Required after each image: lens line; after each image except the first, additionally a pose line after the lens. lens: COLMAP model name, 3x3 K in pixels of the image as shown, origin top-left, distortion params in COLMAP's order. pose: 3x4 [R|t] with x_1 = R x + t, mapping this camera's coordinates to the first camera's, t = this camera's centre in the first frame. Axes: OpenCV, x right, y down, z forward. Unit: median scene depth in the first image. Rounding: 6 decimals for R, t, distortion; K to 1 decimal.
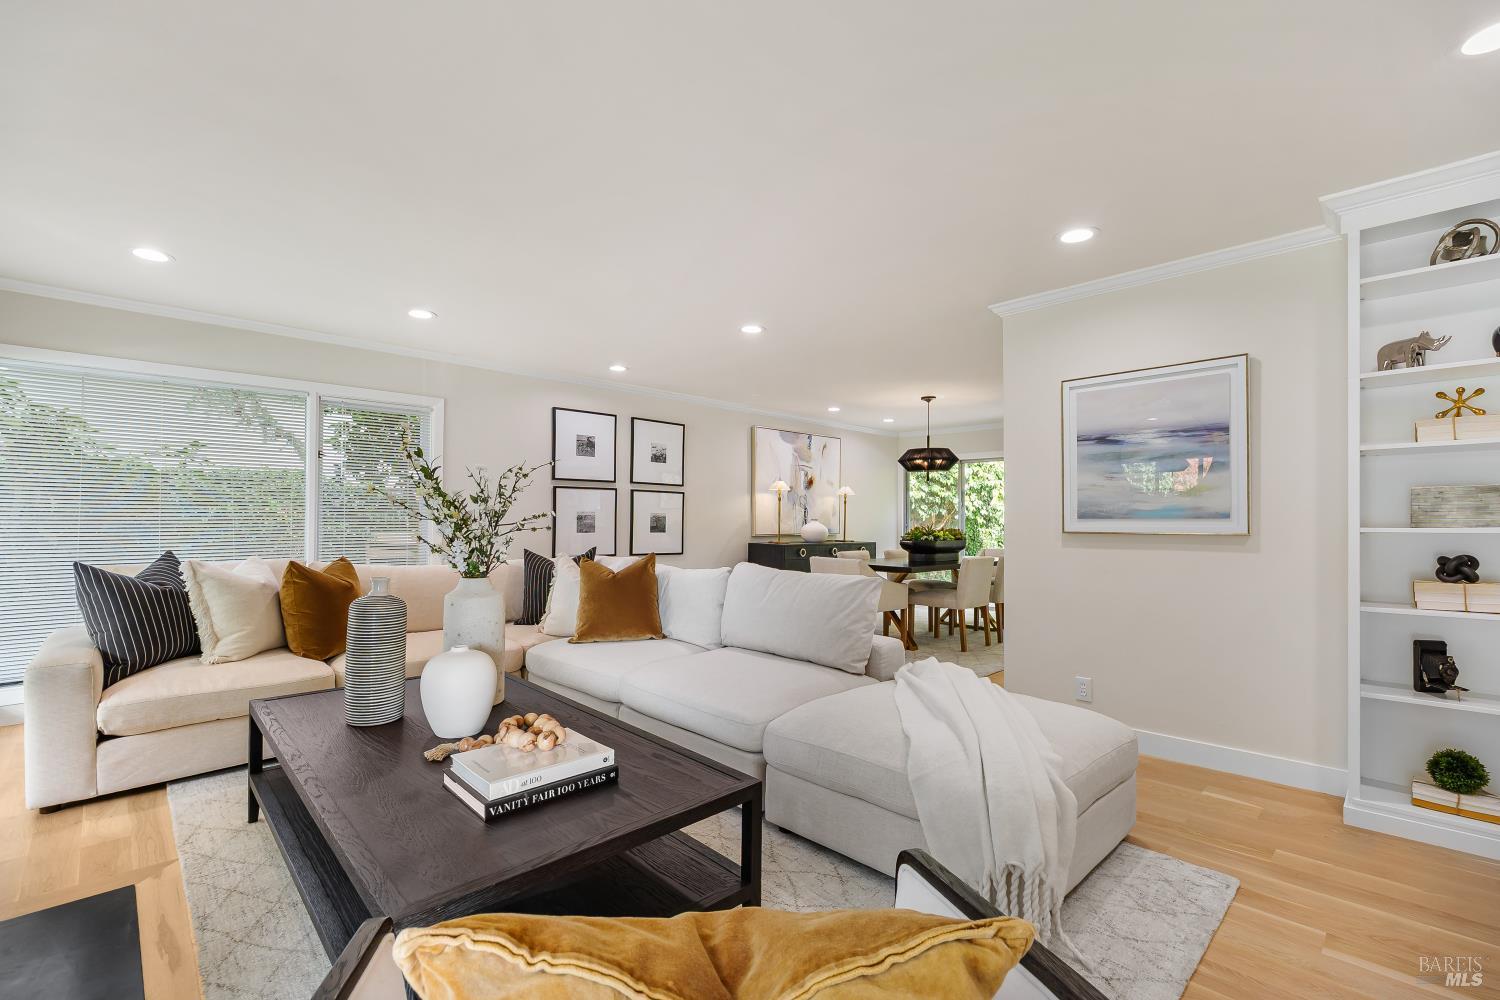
lens RADIAL K [[655.3, 0, 754.9], [0, 655.3, 512.0], [0, 0, 1]] dist [-0.000036, 0.000227]
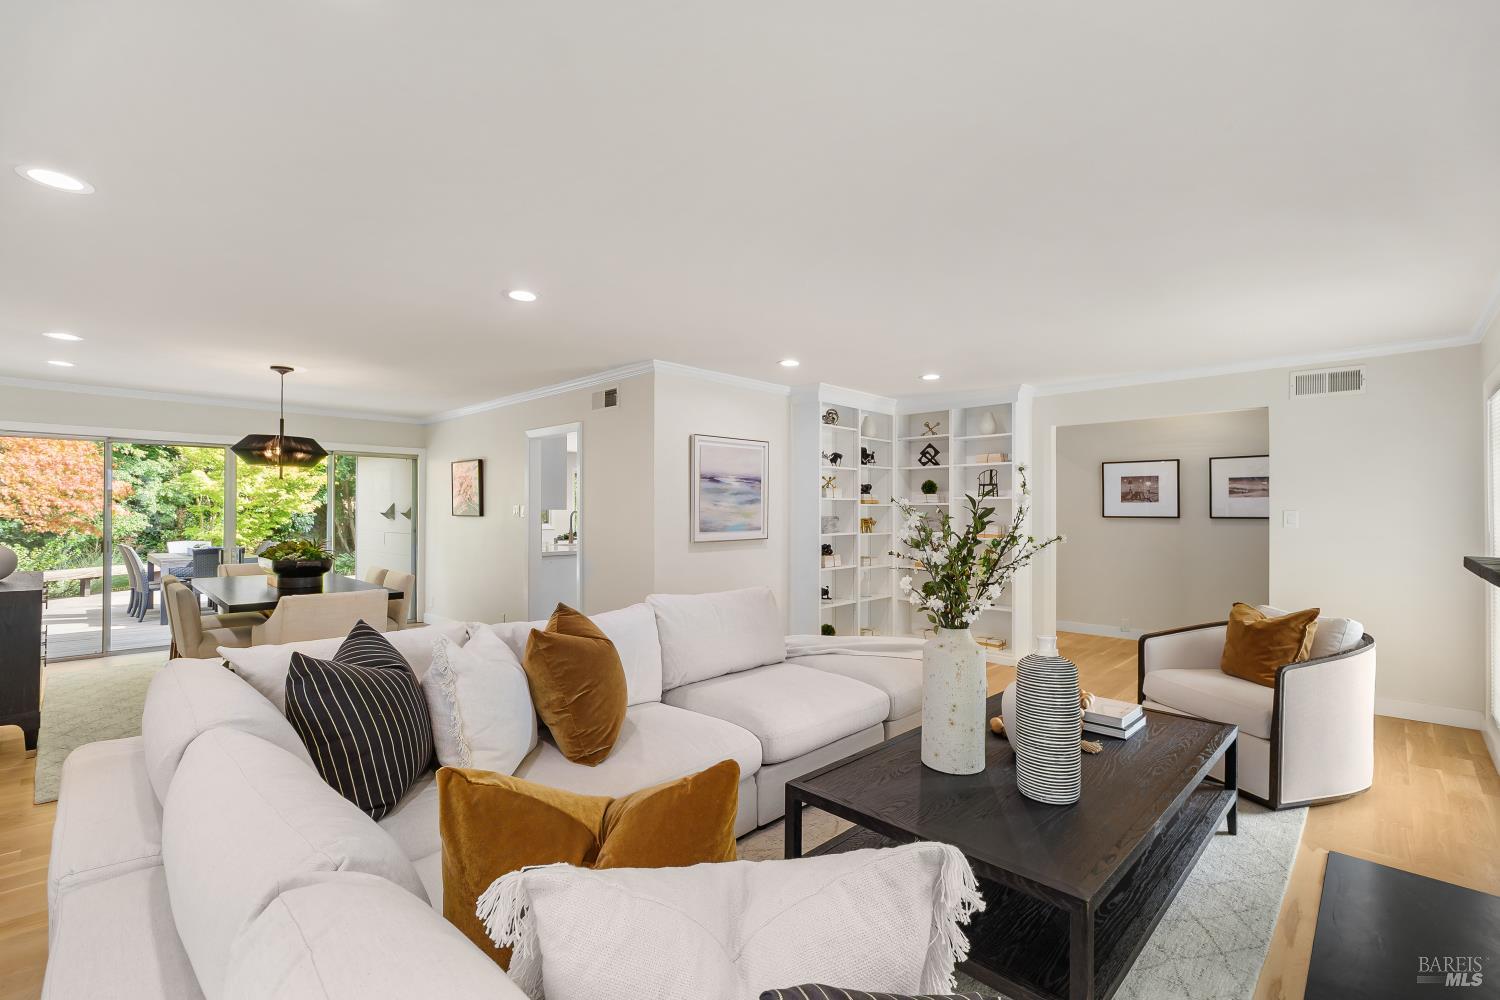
lens RADIAL K [[655.3, 0, 747.6], [0, 655.3, 501.3], [0, 0, 1]] dist [-0.000036, 0.000227]
pose [[0.001978, 0.010816, 0.999940, -0.407357], [-0.016377, 0.999808, -0.010782, -0.019000], [-0.999864, -0.016354, 0.002154, 0.387408]]
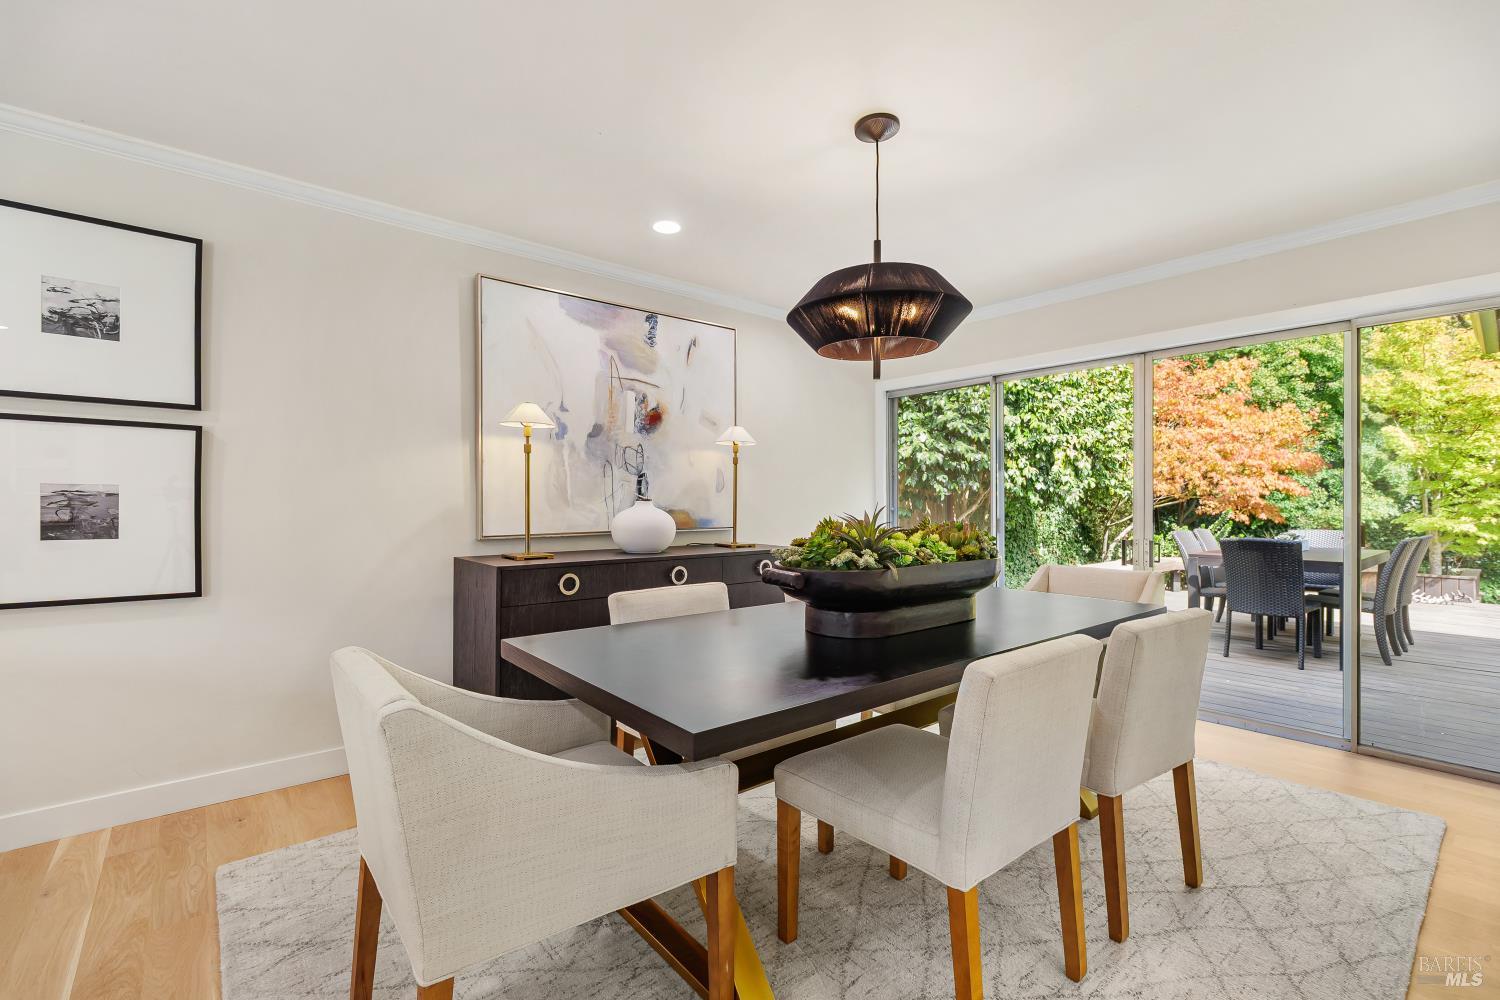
lens RADIAL K [[655.3, 0, 746.3], [0, 655.3, 501.1], [0, 0, 1]] dist [-0.000036, 0.000227]
pose [[0.996839, -0.007507, -0.079092, 0.187874], [0.008538, 0.999883, 0.012709, 0.007913], [0.078987, -0.013345, 0.996786, 0.558281]]
